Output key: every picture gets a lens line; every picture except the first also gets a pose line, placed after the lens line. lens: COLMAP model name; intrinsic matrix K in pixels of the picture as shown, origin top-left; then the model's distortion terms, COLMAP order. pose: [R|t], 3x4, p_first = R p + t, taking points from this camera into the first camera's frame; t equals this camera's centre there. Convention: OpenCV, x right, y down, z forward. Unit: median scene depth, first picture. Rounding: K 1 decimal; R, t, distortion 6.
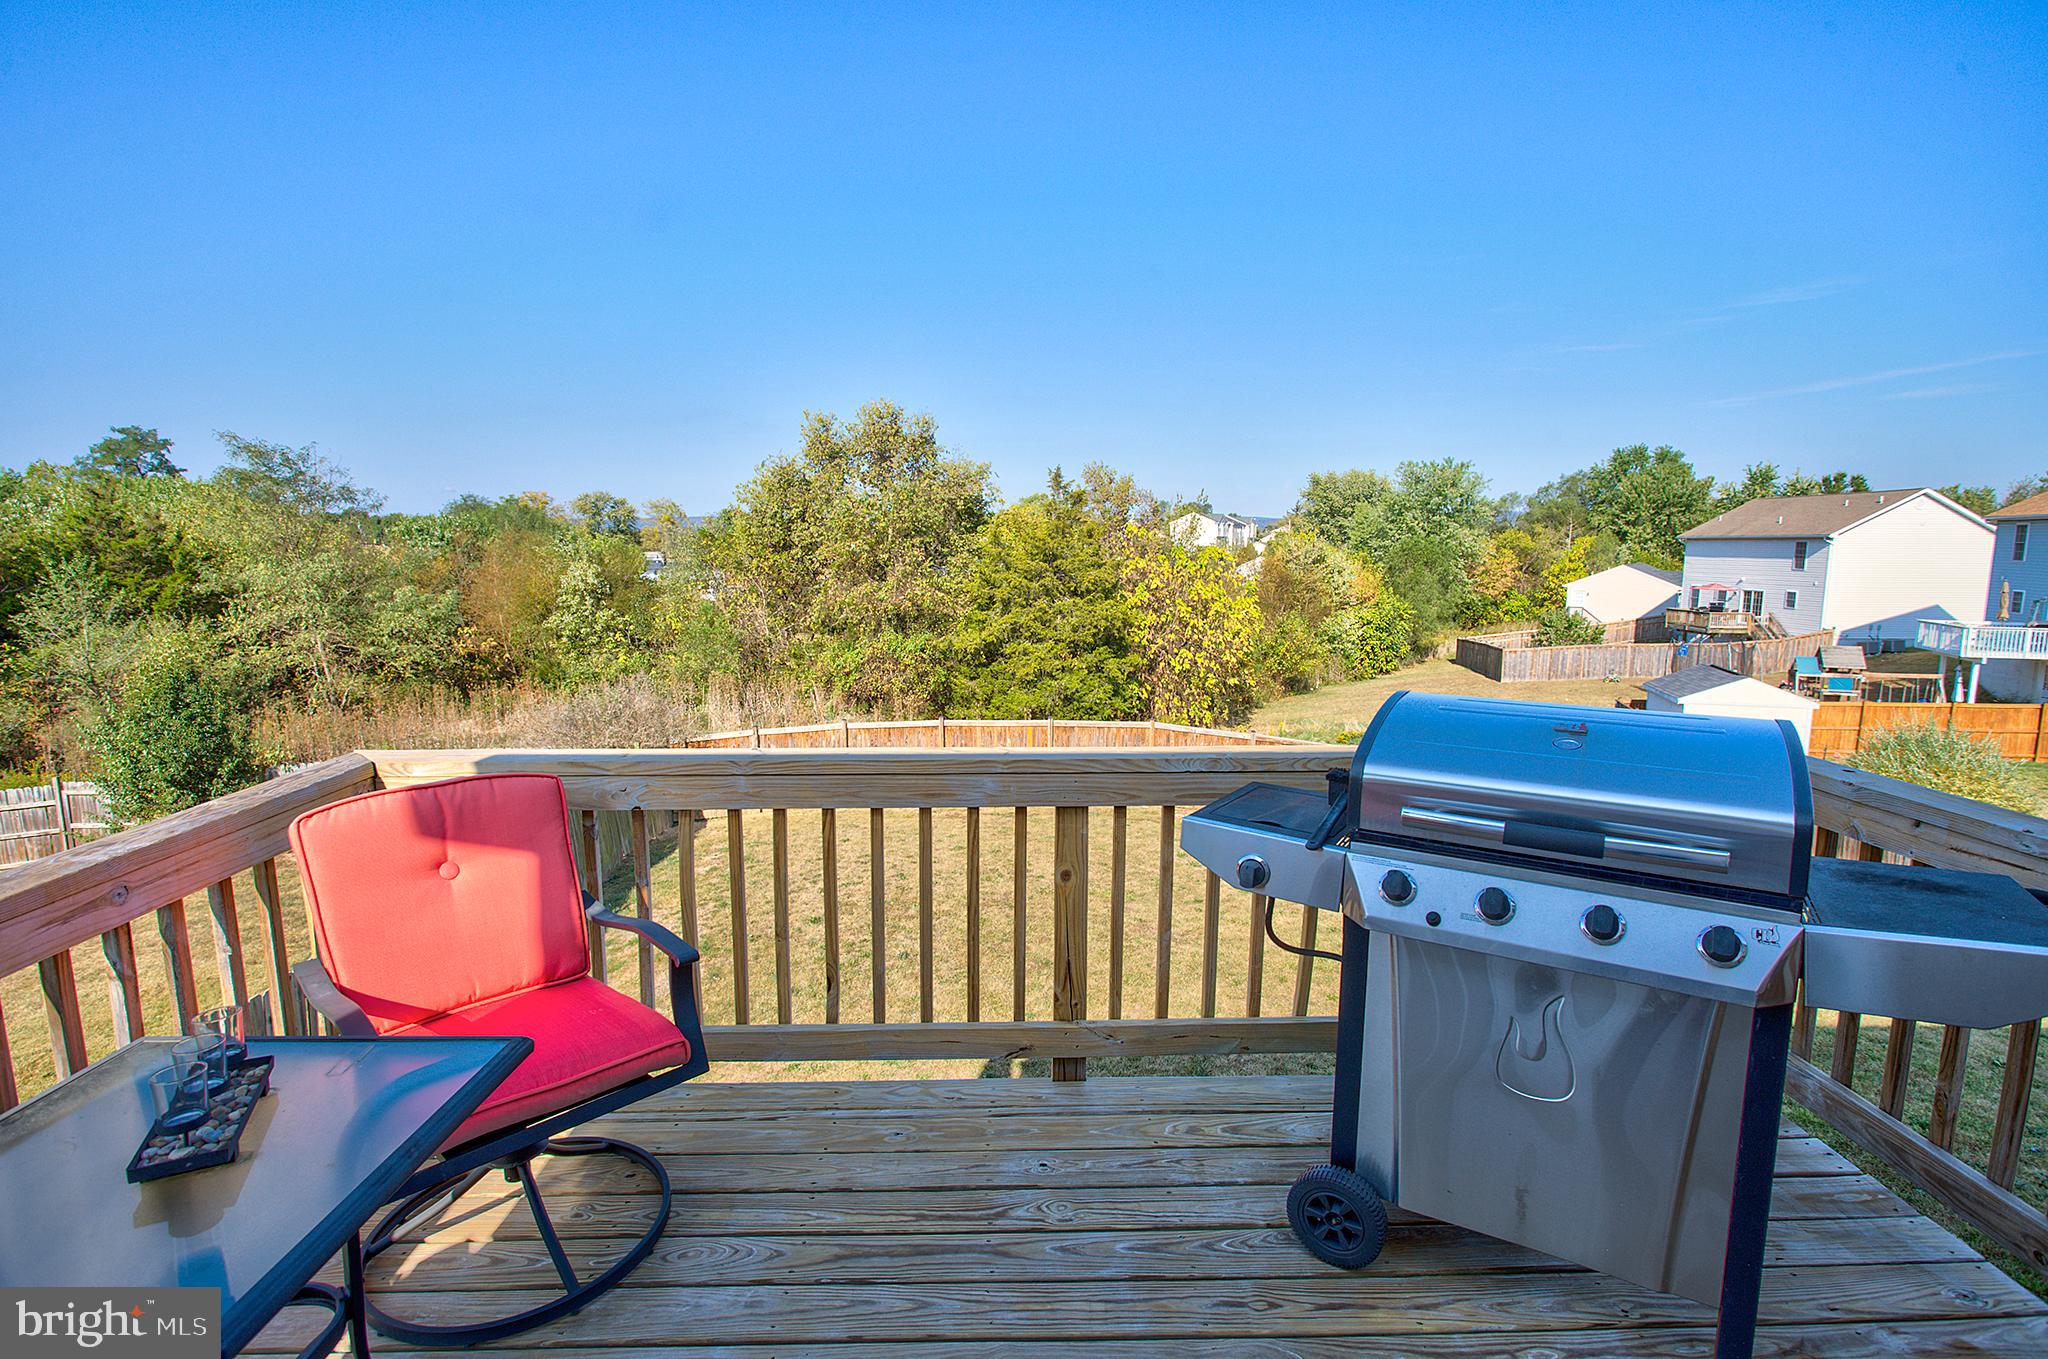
lens RADIAL K [[991.1, 0, 1024.0], [0, 991.1, 679.5], [0, 0, 1]] dist [-0.001150, 0.001637]
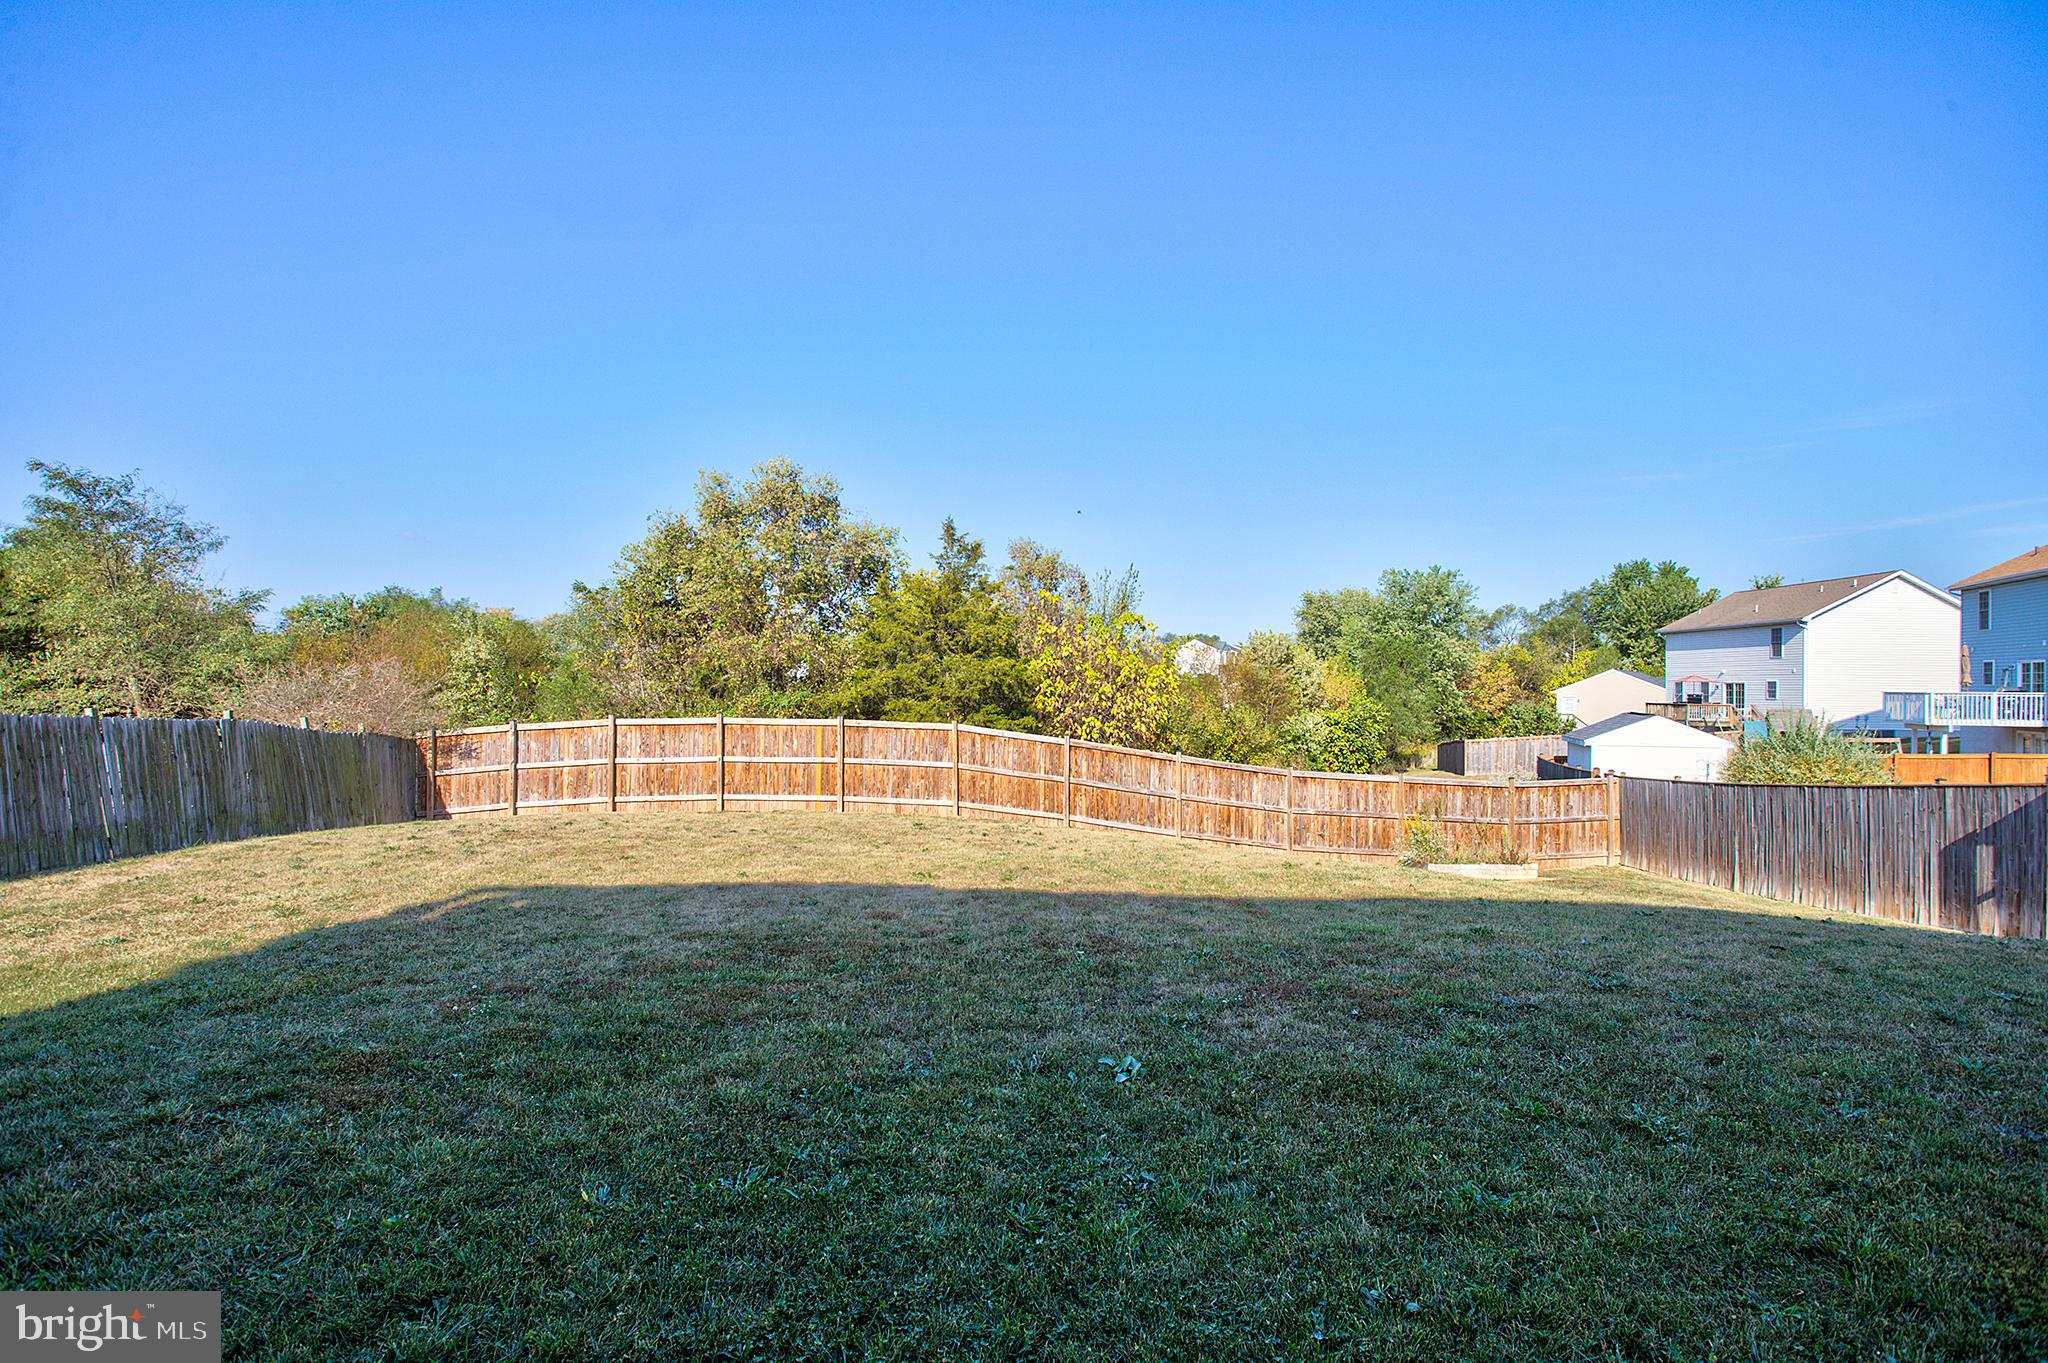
lens RADIAL K [[1052.6, 0, 1024.0], [0, 1052.6, 681.5], [0, 0, 1]] dist [0.002392, -0.001899]
pose [[0.999969, 0.006659, -0.004297, 0.073531], [-0.007176, 0.990898, -0.134423, 0.050378], [0.003363, 0.134449, 0.990915, 0.013283]]
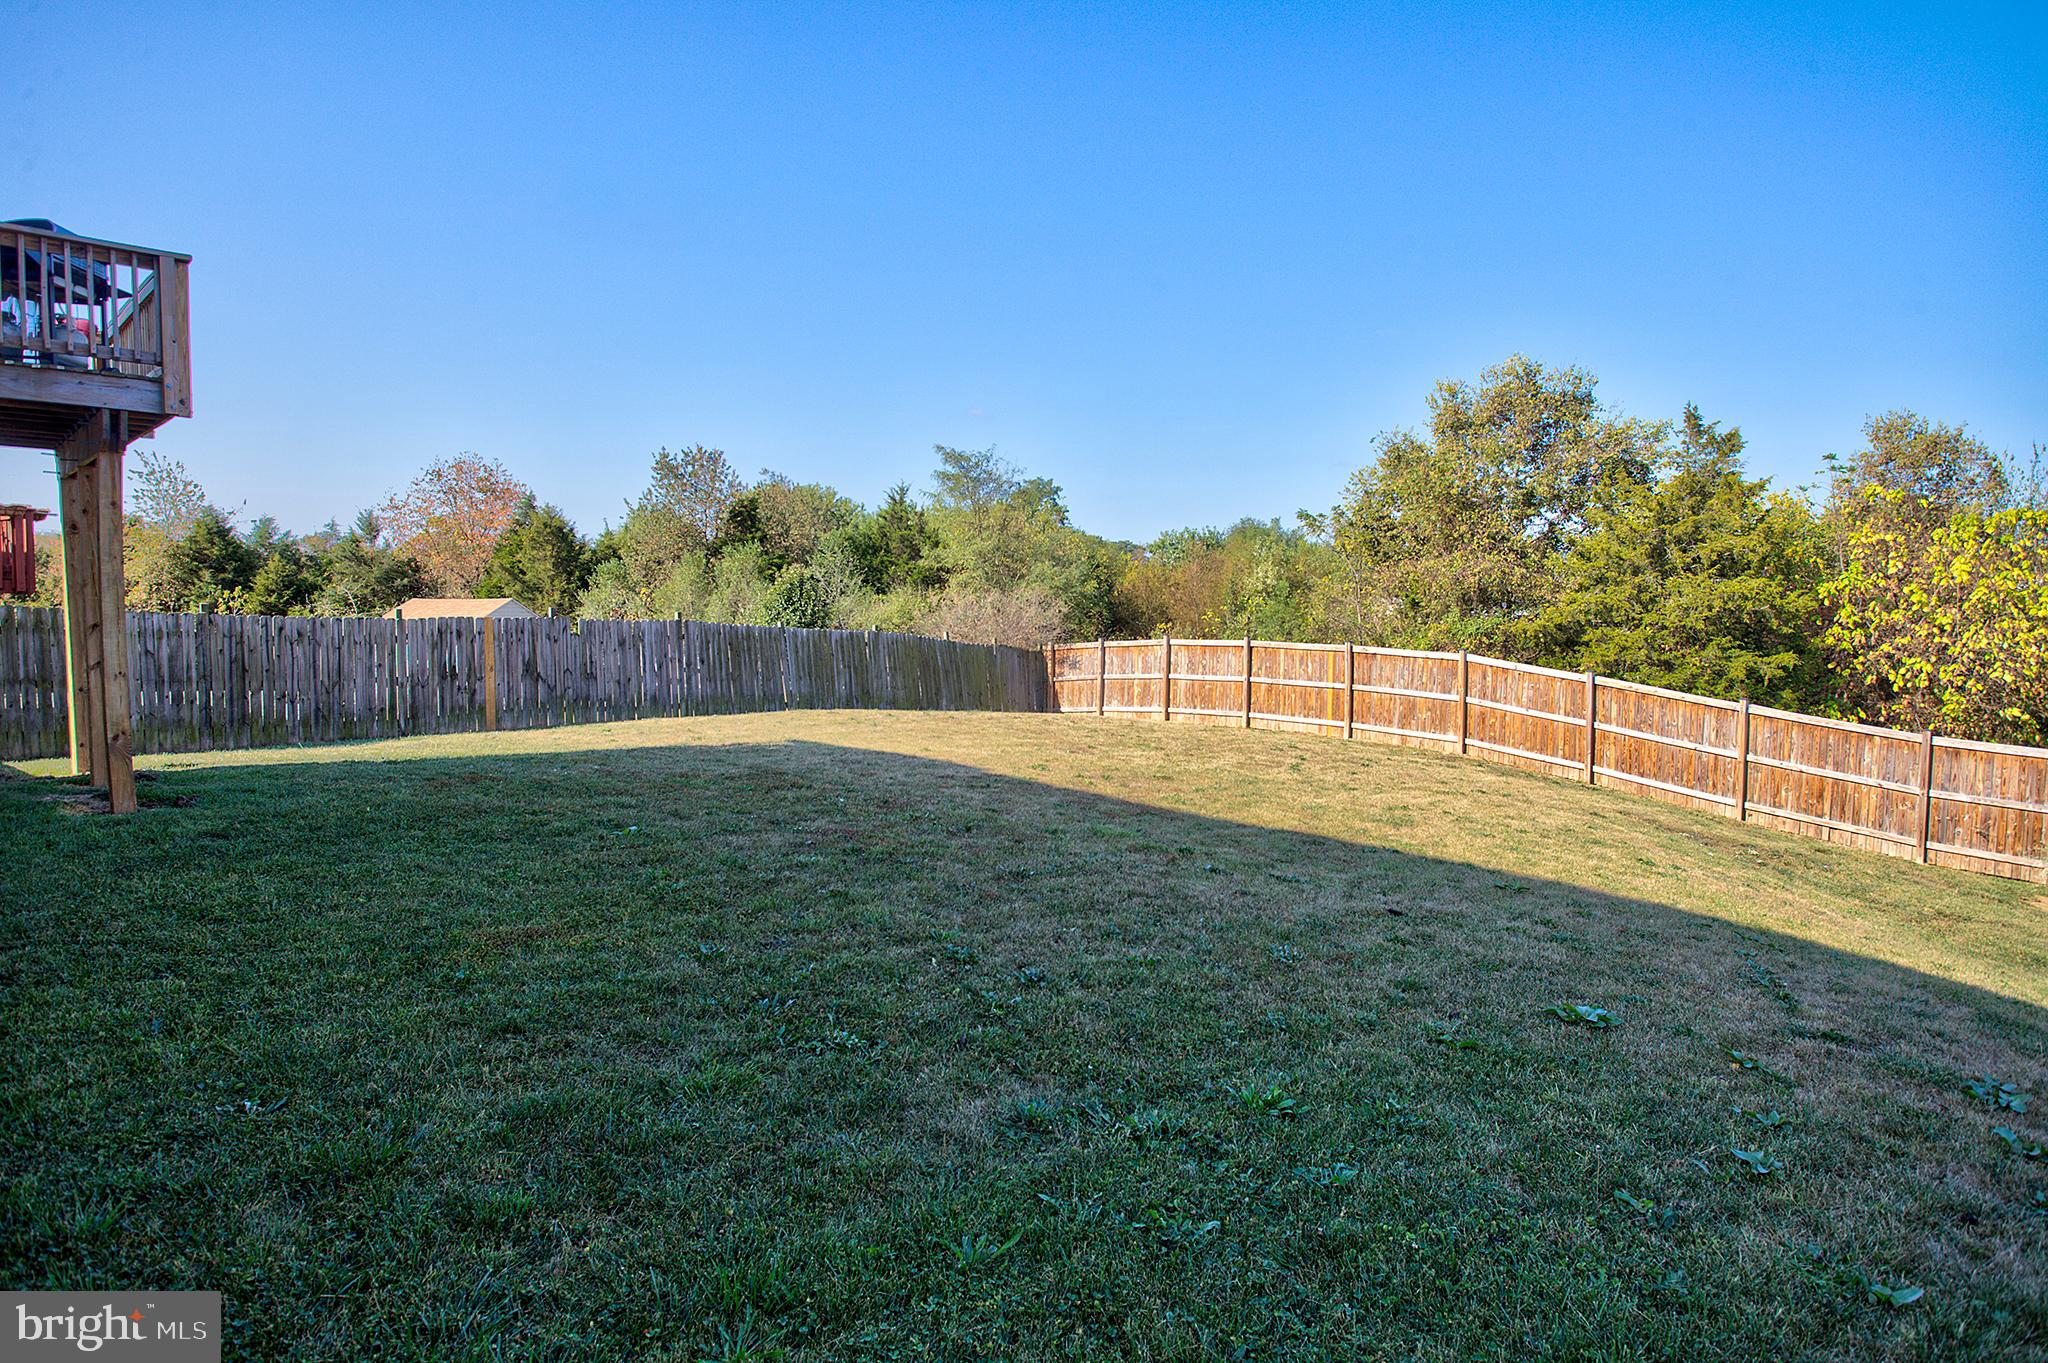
lens RADIAL K [[1142.8, 0, 1024.0], [0, 1142.8, 681.5], [0, 0, 1]] dist [0.000838, -0.025600]
pose [[0.690052, 0.058273, -0.721410, 0.215688], [-0.105162, 0.994248, -0.020280, 0.046825], [0.716079, 0.089859, 0.692211, 0.025855]]
